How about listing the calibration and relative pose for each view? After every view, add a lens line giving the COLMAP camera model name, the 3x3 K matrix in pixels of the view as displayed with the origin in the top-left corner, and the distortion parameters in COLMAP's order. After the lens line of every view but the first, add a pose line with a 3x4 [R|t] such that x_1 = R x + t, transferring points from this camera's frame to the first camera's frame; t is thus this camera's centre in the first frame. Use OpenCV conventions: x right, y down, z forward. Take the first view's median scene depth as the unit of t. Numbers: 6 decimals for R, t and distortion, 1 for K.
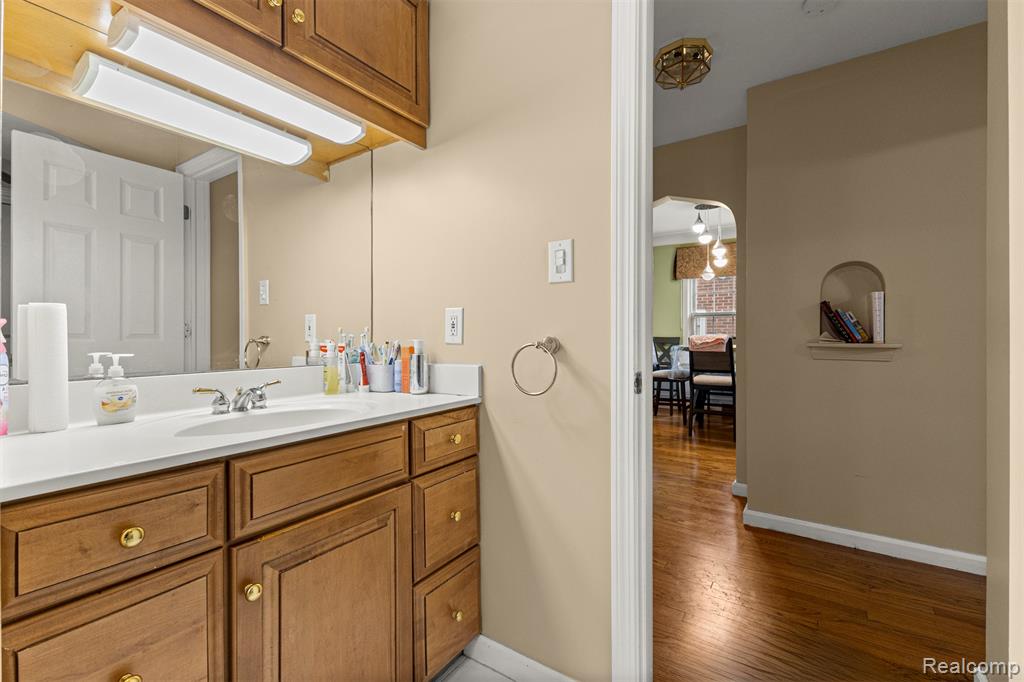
lens RADIAL K [[439.0, 0, 514.0], [0, 439.0, 338.0], [0, 0, 1]] dist [-0.000213, -0.000689]
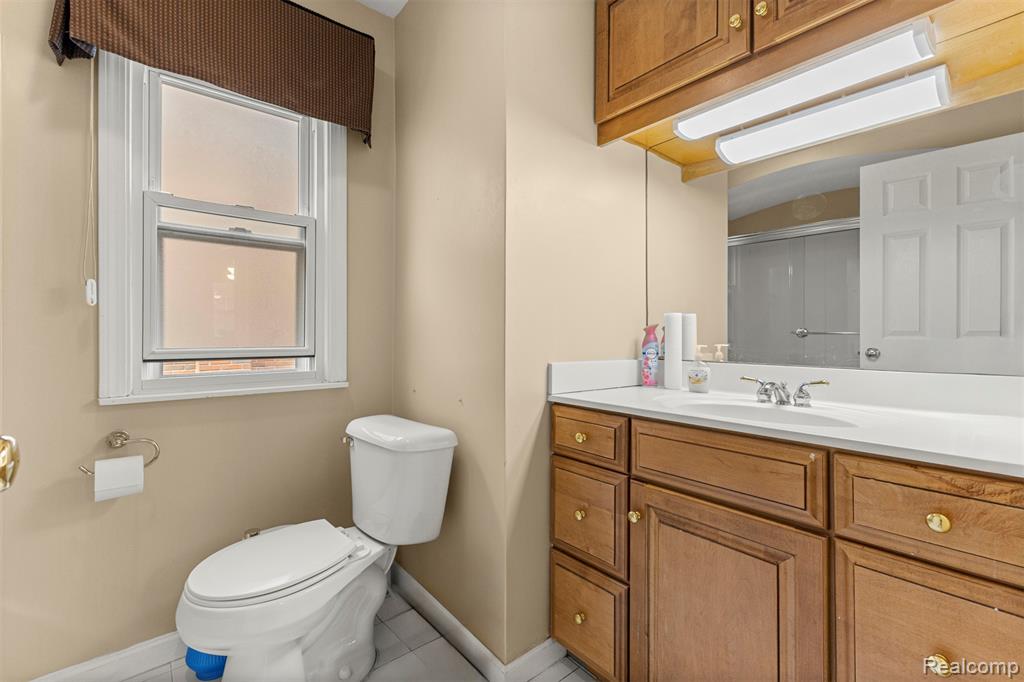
lens RADIAL K [[439.0, 0, 513.5], [0, 439.0, 335.3], [0, 0, 1]] dist [-0.000213, -0.000689]
pose [[-0.283608, 0.003998, -0.958932, 0.597167], [-0.005269, 0.999970, 0.005727, -0.000714], [0.958926, 0.006677, -0.283579, 0.726458]]
